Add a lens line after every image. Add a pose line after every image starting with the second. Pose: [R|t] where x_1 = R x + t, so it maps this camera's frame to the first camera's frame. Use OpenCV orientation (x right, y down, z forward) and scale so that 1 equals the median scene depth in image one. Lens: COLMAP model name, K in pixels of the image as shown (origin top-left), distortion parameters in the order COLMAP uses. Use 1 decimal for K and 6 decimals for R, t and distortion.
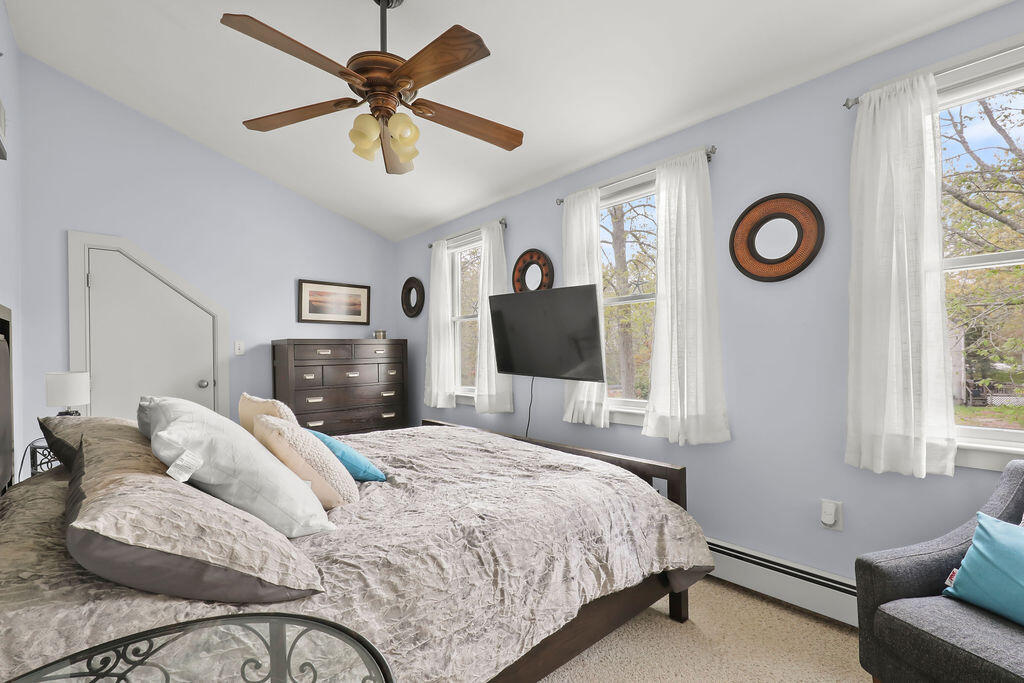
lens RADIAL K [[462.9, 0, 511.5], [0, 462.9, 348.7], [0, 0, 1]] dist [0.000336, 0.000117]
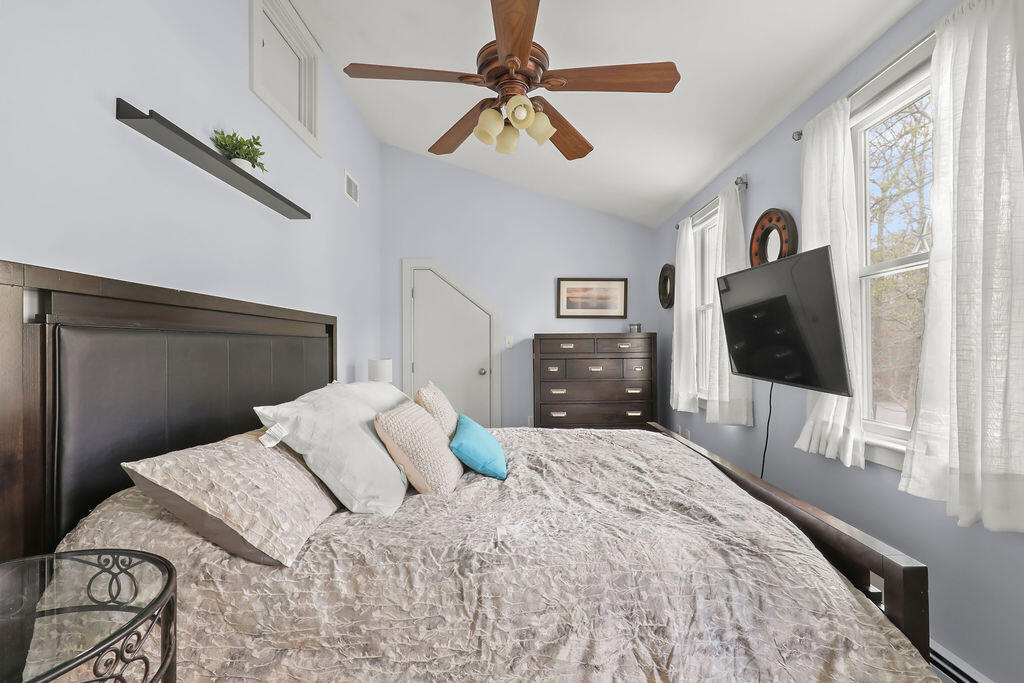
lens RADIAL K [[462.9, 0, 512.3], [0, 462.9, 340.0], [0, 0, 1]] dist [0.000336, 0.000117]
pose [[0.745145, -0.002143, -0.666899, 0.411342], [-0.000774, 0.999991, -0.004078, -0.004225], [0.666902, 0.003555, 0.745137, 0.306013]]
